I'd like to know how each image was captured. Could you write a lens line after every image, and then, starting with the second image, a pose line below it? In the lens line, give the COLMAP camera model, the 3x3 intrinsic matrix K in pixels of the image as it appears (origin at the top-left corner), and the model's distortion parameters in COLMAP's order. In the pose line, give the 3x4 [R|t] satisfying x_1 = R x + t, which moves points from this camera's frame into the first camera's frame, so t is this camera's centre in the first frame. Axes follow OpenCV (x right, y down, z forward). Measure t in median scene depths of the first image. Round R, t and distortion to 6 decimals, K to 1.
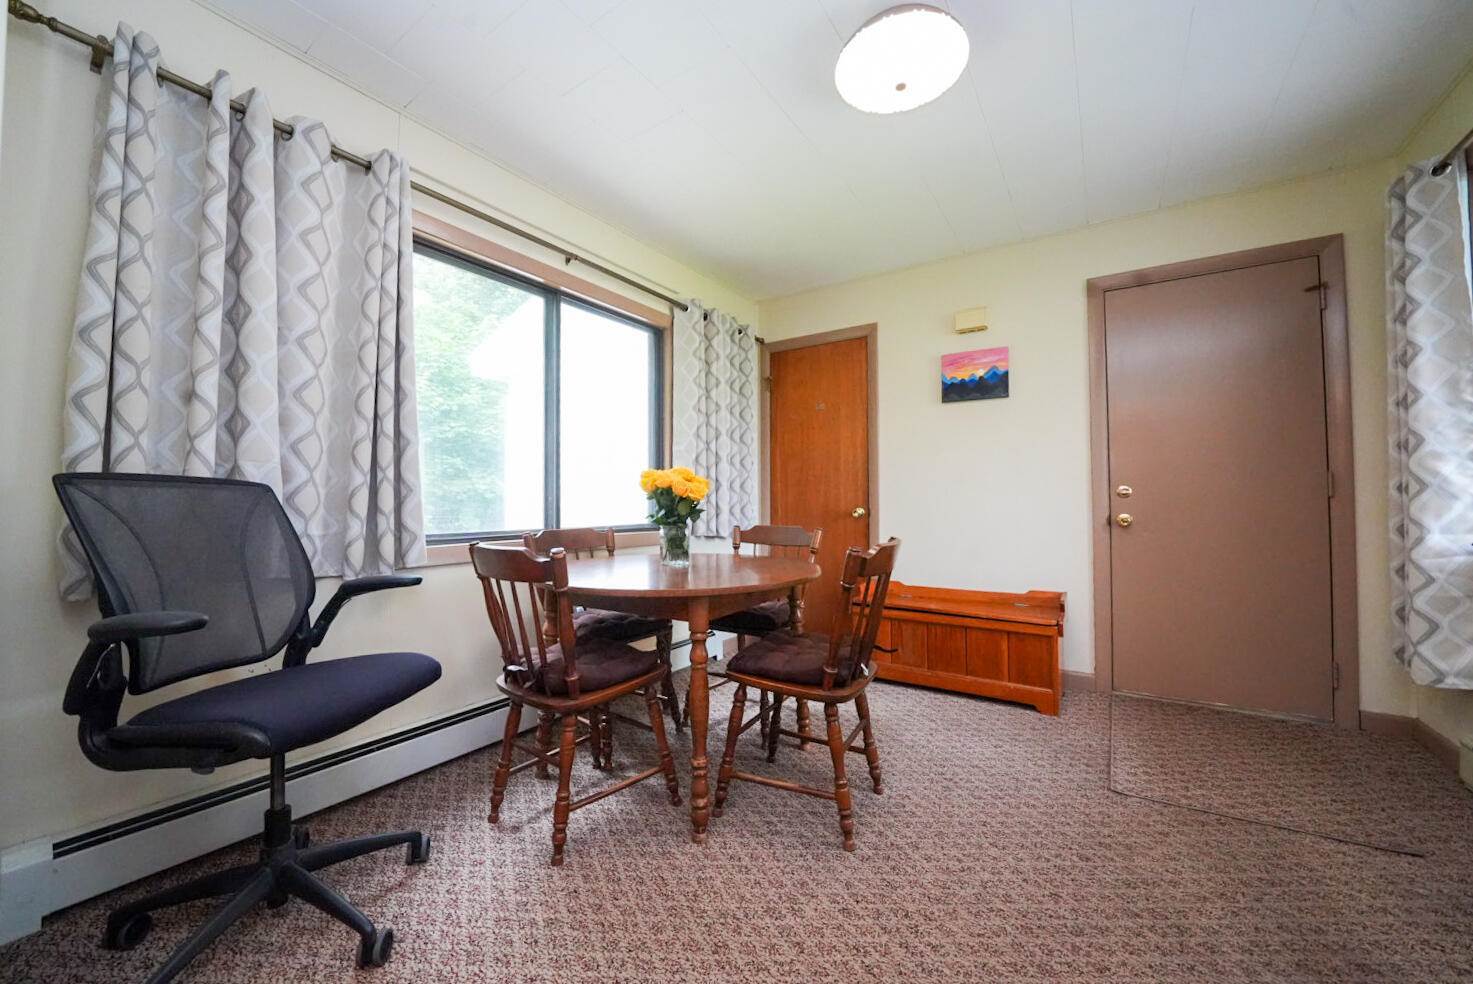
lens RADIAL K [[509.2, 0, 735.5], [0, 509.2, 495.8], [0, 0, 1]] dist [-0.000795, -0.000008]
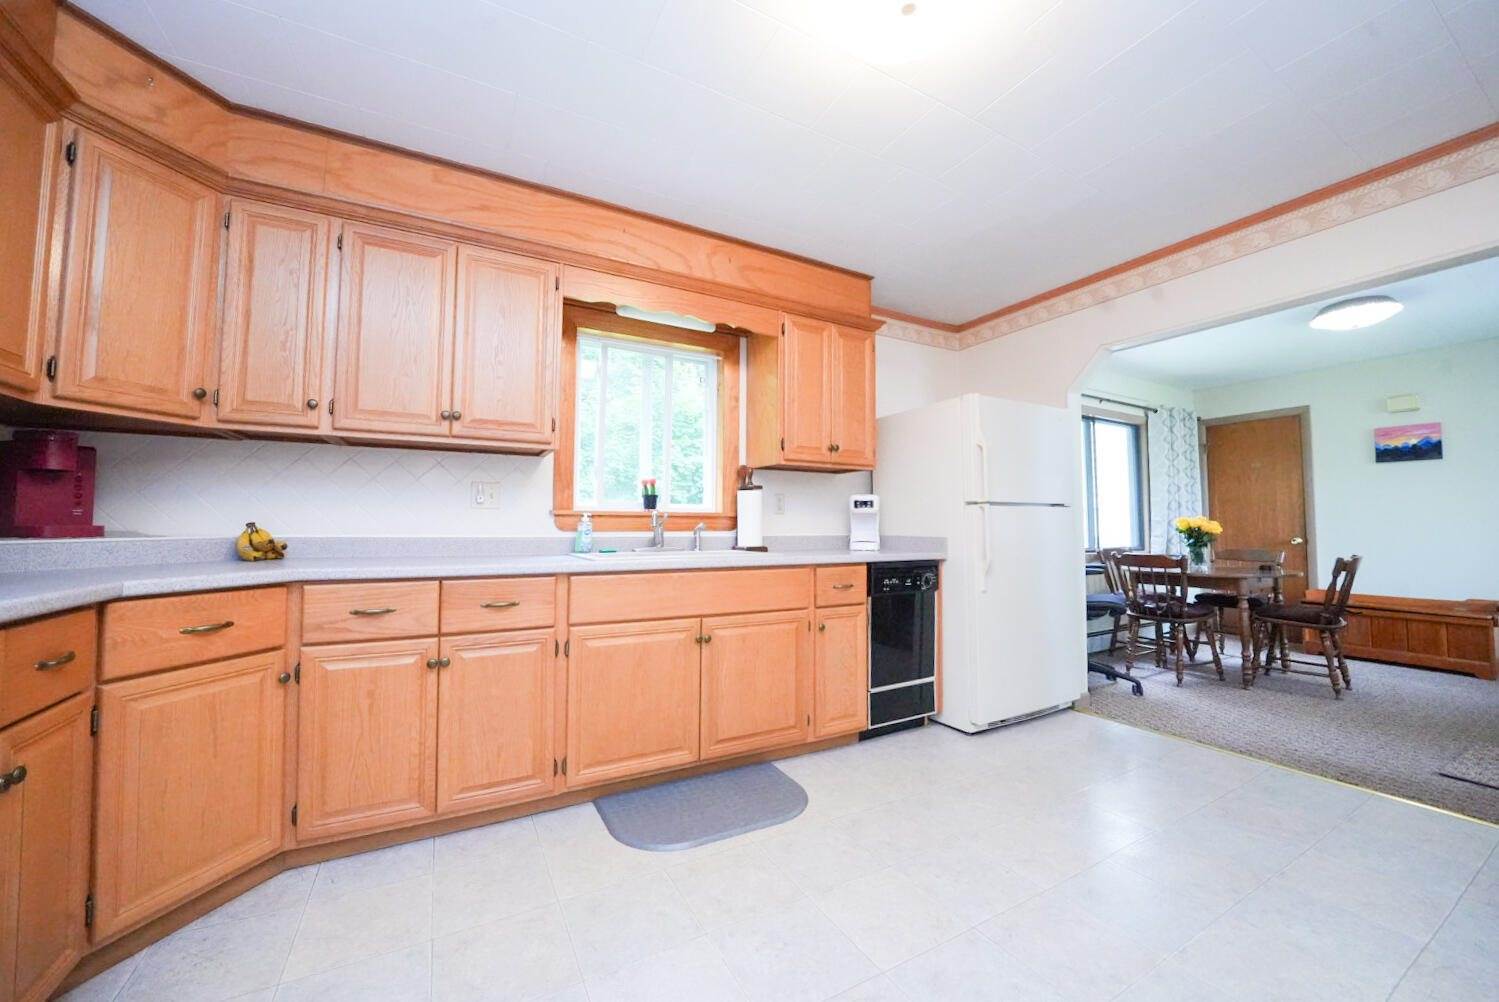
lens RADIAL K [[567.7, 0, 750.6], [0, 567.7, 498.4], [0, 0, 1]] dist [0.000646, 0.000069]
pose [[0.915861, -0.016034, -0.401175, -0.553707], [0.005029, 0.999582, -0.028472, -0.050989], [0.401463, 0.024059, 0.915559, -1.137368]]
